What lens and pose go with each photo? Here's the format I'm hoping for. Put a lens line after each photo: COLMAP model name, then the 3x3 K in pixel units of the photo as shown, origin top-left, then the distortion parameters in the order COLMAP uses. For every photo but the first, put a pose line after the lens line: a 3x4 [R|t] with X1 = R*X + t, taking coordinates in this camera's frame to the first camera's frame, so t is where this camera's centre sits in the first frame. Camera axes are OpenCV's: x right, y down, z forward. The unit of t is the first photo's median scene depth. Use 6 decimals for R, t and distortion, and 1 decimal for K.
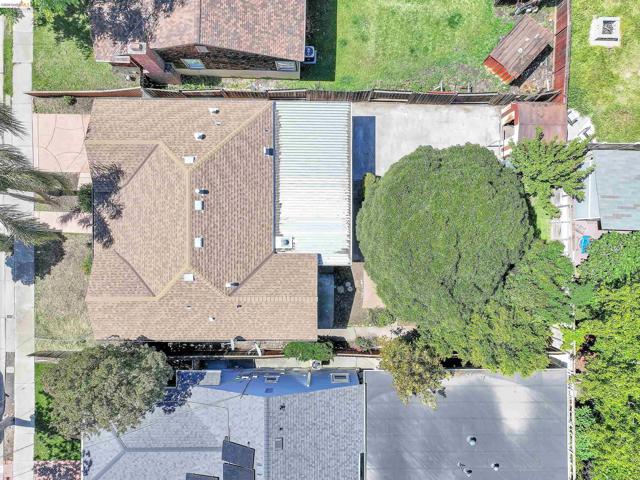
lens RADIAL K [[460.7, 0, 319.4], [0, 460.7, 245.8], [0, 0, 1]] dist [0.011768, 0.001153]
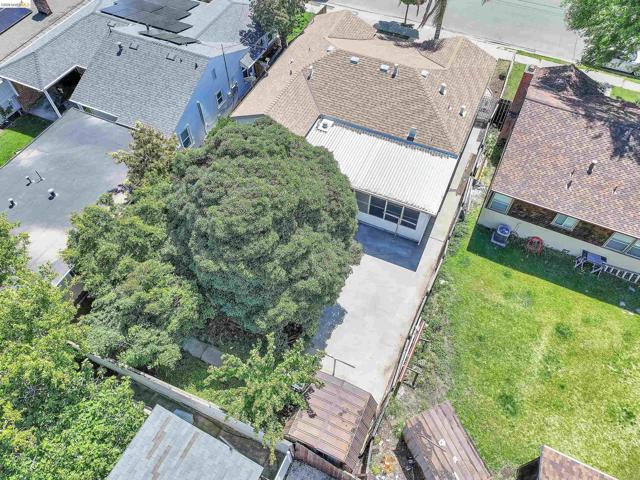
lens RADIAL K [[460.7, 0, 320.1], [0, 460.7, 241.6], [0, 0, 1]] dist [0.011768, 0.001153]
pose [[-0.411642, 0.740179, -0.531682, 0.619950], [-0.911249, -0.342783, 0.228309, -0.295783], [-0.013262, 0.578476, 0.815591, 0.257177]]
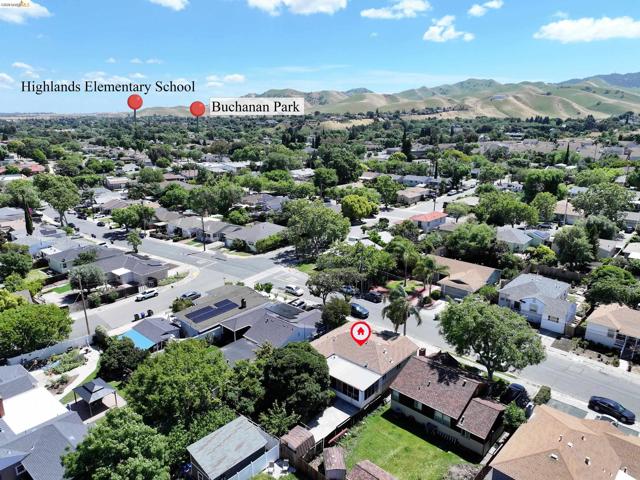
lens RADIAL K [[460.7, 0, 319.6], [0, 460.7, 240.4], [0, 0, 1]] dist [0.011768, 0.001153]
pose [[-0.666459, 0.189783, -0.720982, 1.556610], [-0.745330, -0.192627, 0.638261, -1.328320], [-0.017750, 0.962745, 0.269829, -0.305518]]
